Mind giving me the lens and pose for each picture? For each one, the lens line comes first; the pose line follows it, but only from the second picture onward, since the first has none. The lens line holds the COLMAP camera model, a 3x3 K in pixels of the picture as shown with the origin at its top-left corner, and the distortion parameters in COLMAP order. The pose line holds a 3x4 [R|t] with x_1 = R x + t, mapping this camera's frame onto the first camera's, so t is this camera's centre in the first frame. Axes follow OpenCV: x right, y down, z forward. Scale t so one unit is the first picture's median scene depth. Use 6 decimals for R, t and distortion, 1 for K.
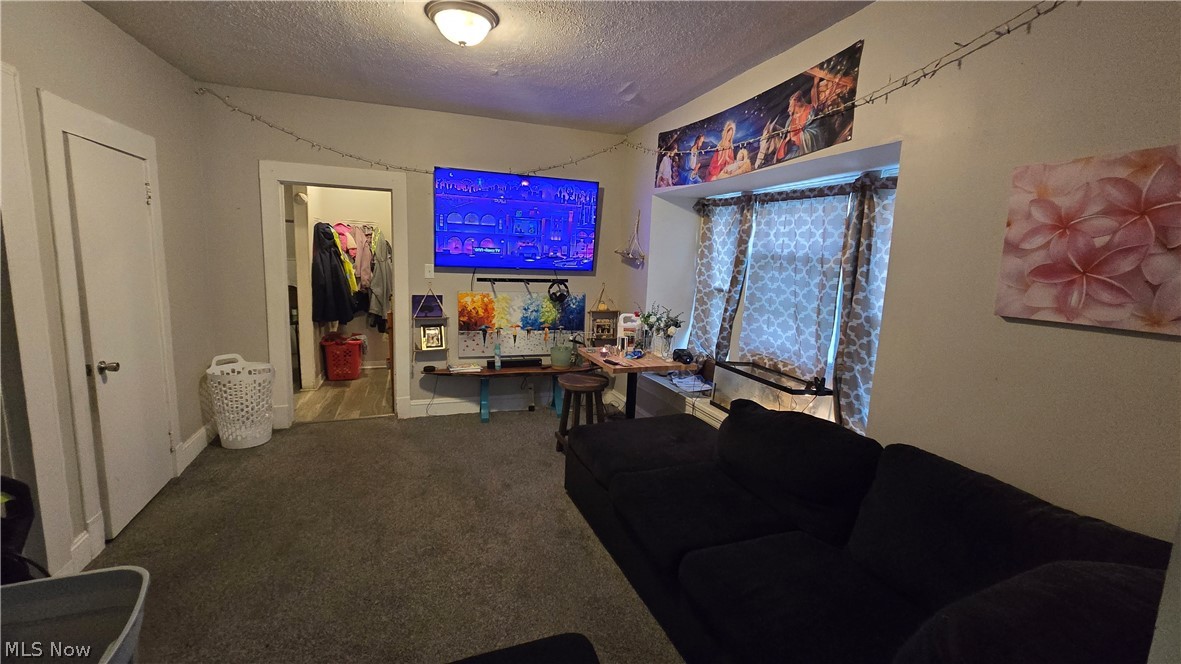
lens RADIAL K [[505.9, 0, 590.5], [0, 505.9, 332.0], [0, 0, 1]] dist [-0.001113, -0.000247]
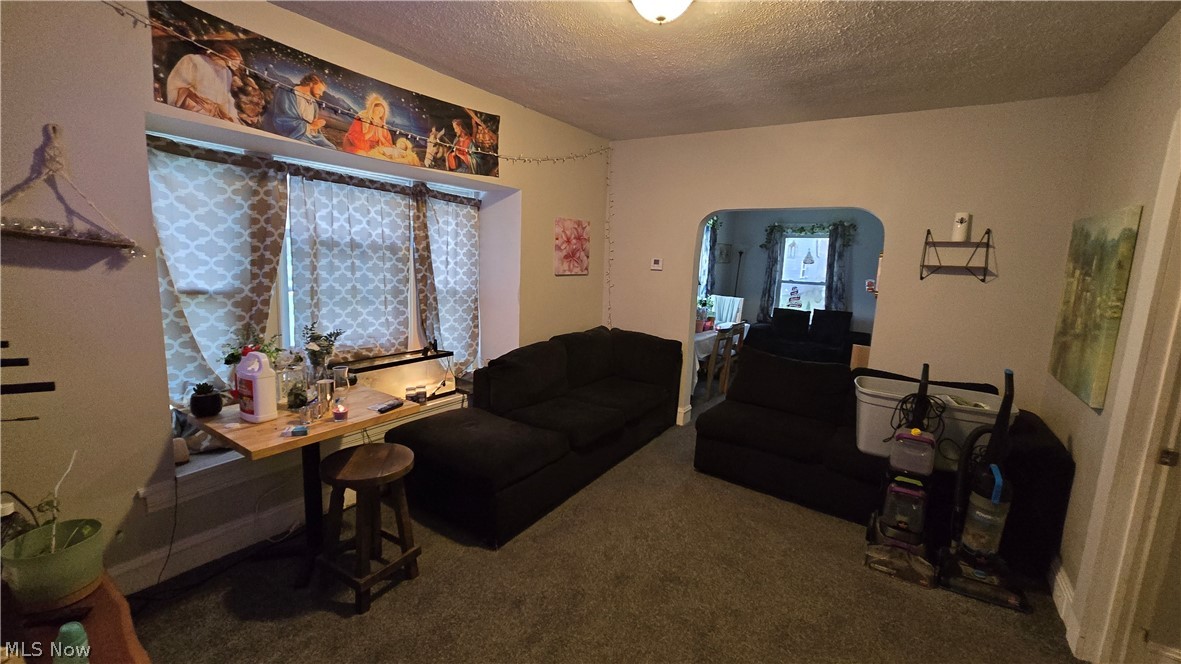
lens RADIAL K [[505.9, 0, 590.5], [0, 505.9, 332.0], [0, 0, 1]] dist [-0.001113, -0.000247]
pose [[-0.617058, -0.177721, 0.766587, -0.736781], [0.055742, 0.961845, 0.267858, -0.240672], [-0.784941, 0.208015, -0.583607, 1.355548]]
